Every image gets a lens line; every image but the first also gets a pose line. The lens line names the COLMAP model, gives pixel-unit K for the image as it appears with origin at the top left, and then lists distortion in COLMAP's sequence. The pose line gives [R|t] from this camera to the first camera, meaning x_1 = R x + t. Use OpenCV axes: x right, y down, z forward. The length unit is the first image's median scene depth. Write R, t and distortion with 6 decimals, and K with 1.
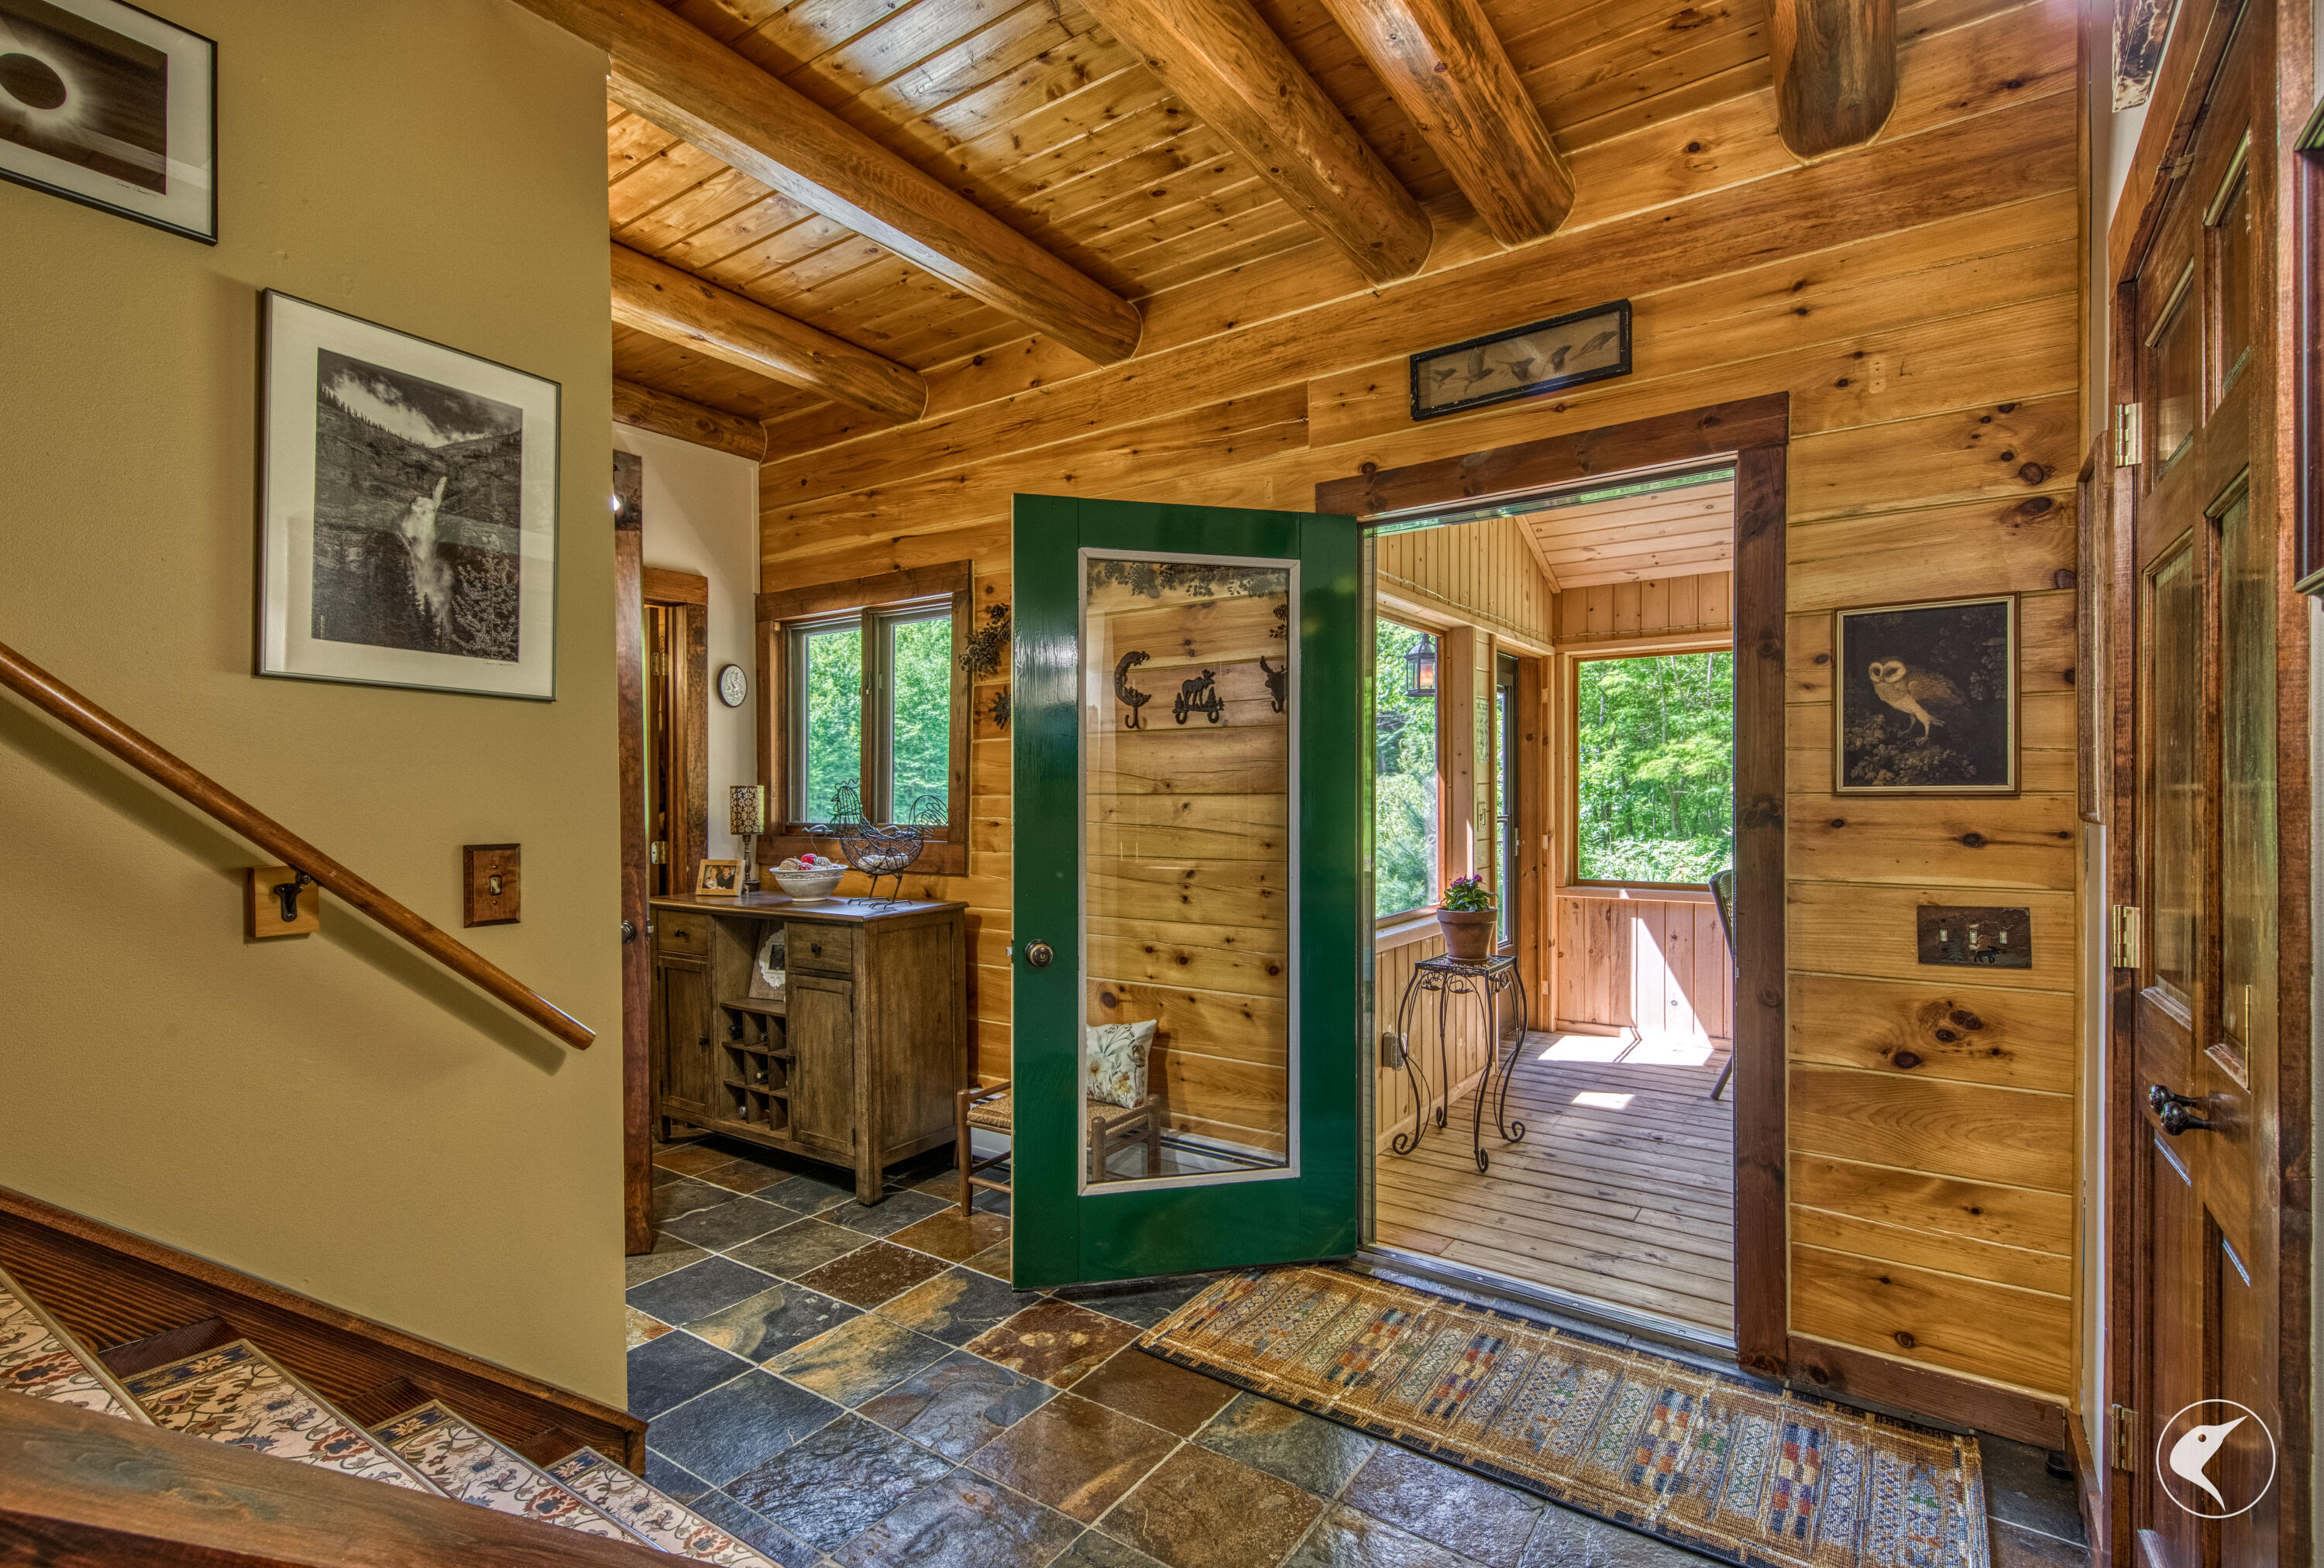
lens RADIAL K [[1071.2, 0, 1162.8], [0, 1071.2, 788.5], [0, 0, 1]] dist [-0.000394, 0.000031]
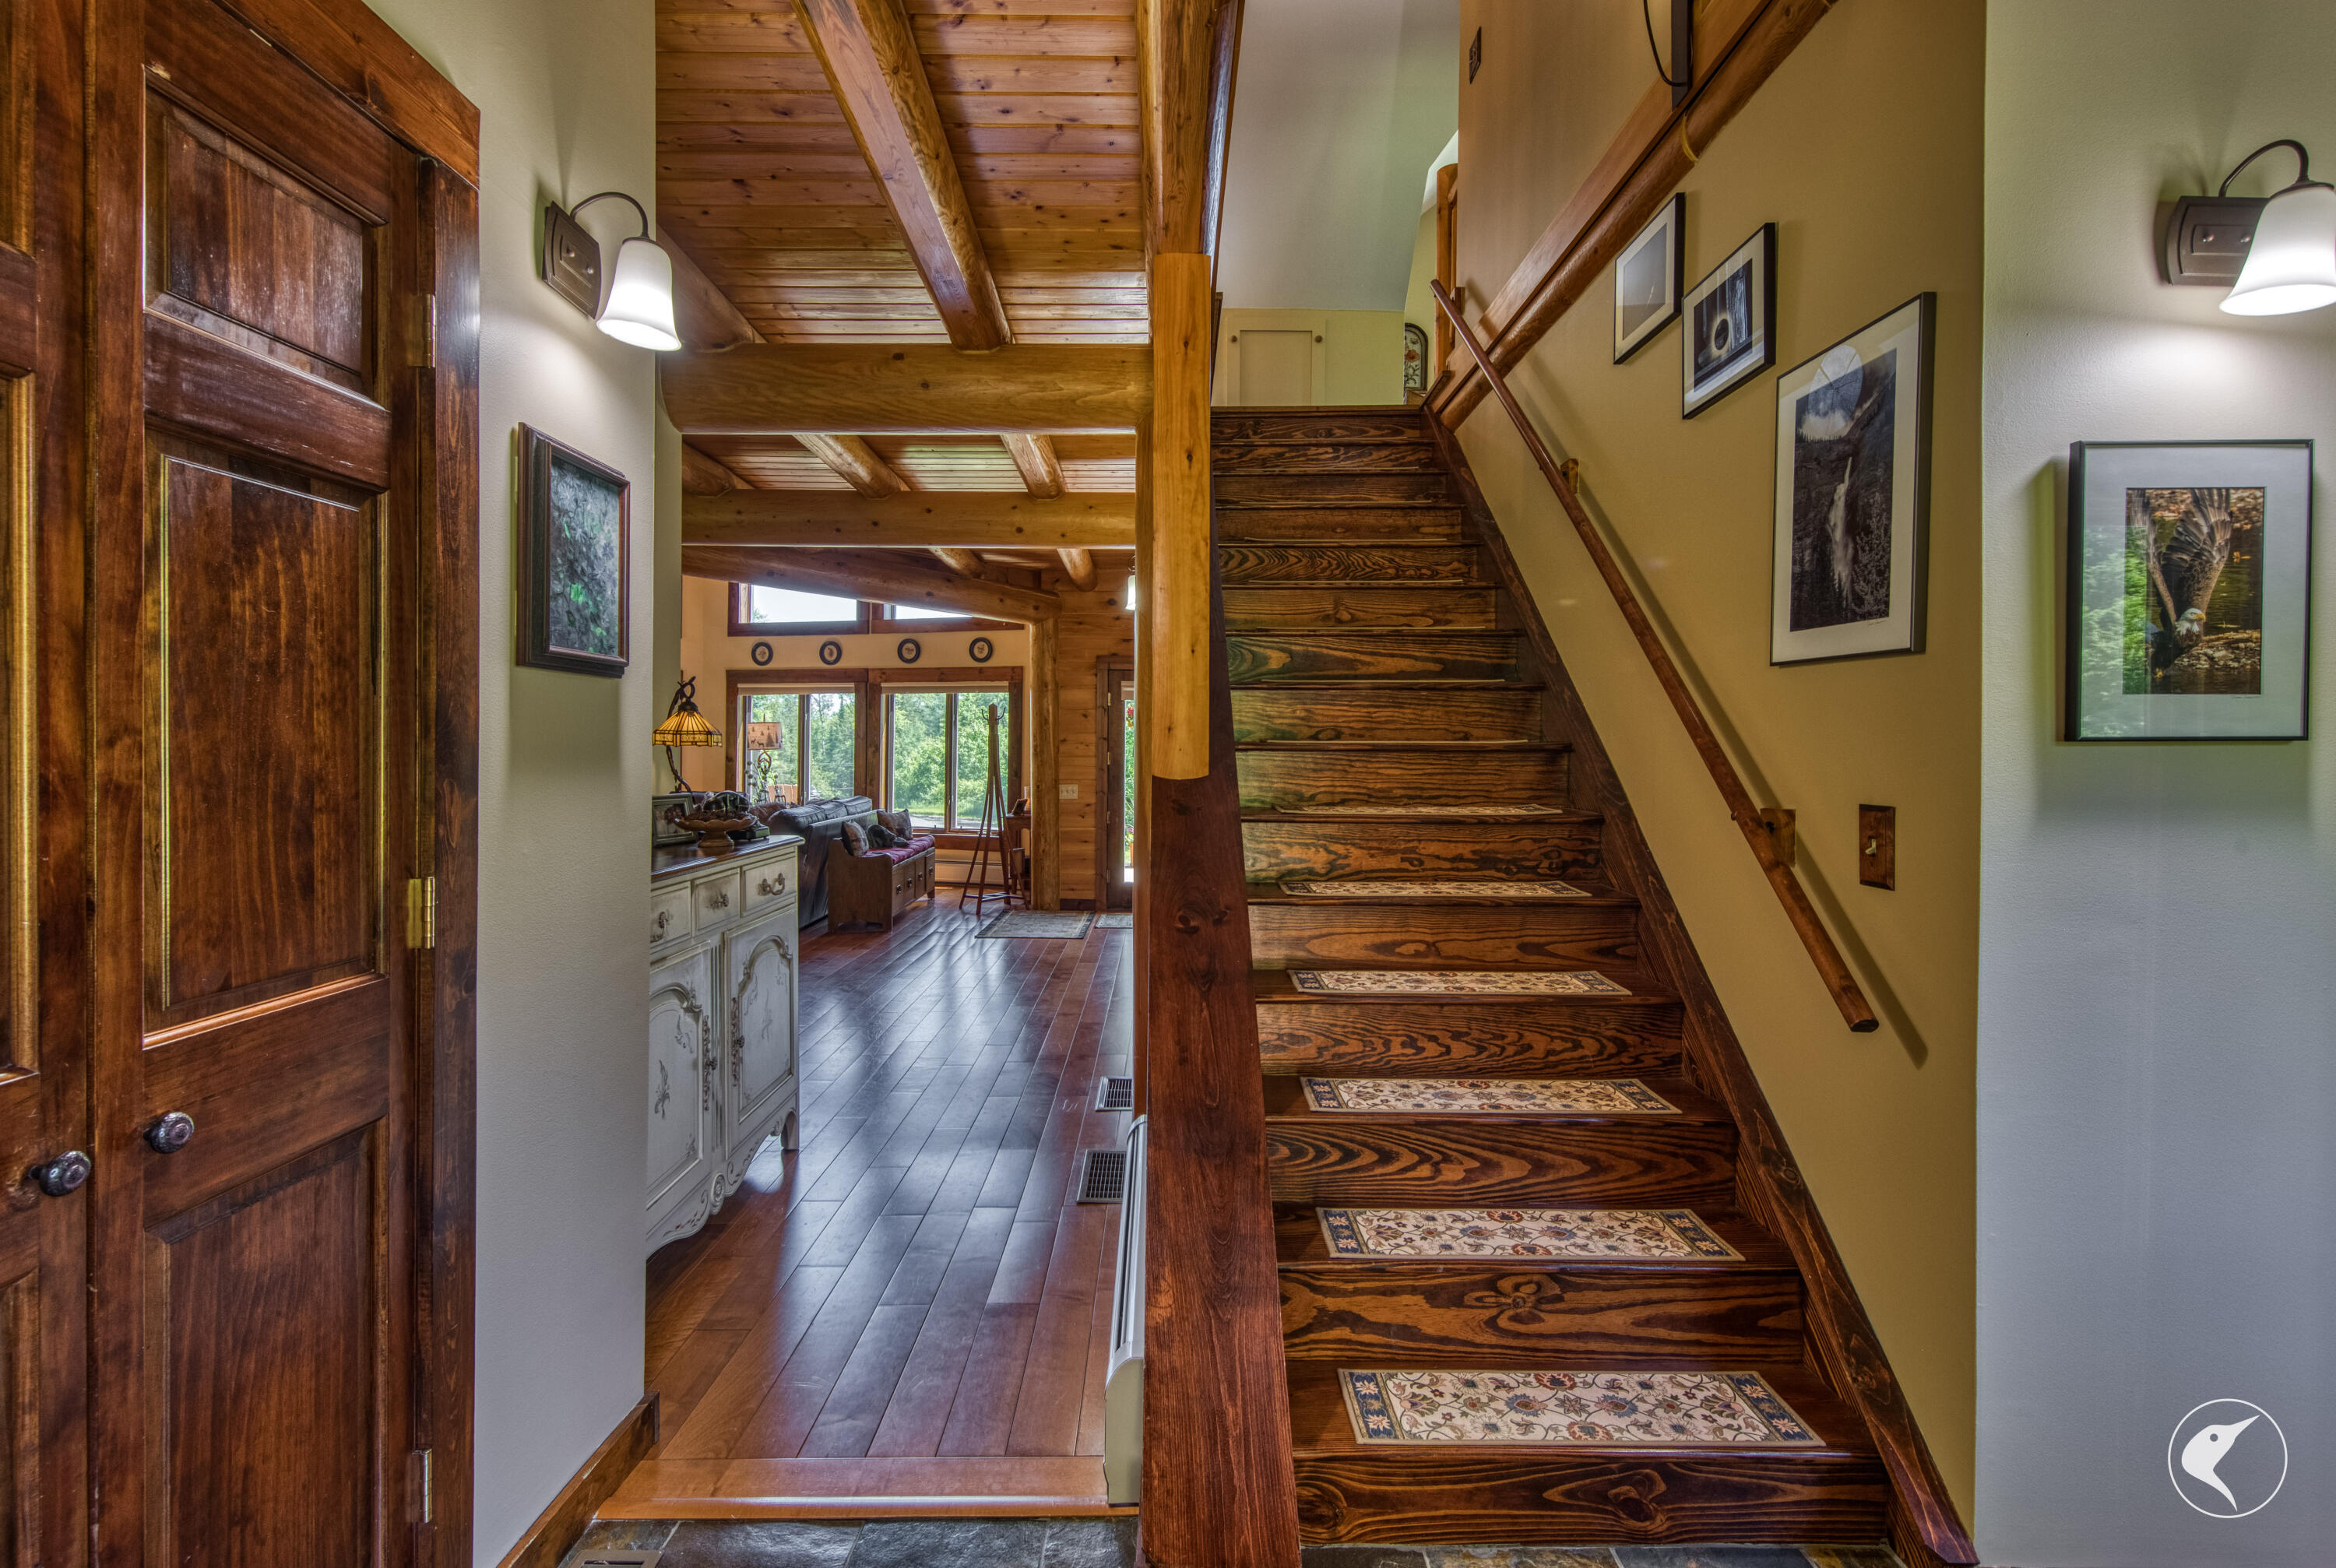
lens RADIAL K [[1076.6, 0, 1164.4], [0, 1076.6, 766.7], [0, 0, 1]] dist [-0.000394, 0.000031]
pose [[-0.826683, -0.000963, -0.562667, 0.501563], [-0.008130, 0.999915, 0.010234, 0.012321], [0.562609, 0.013035, -0.826620, 1.513327]]
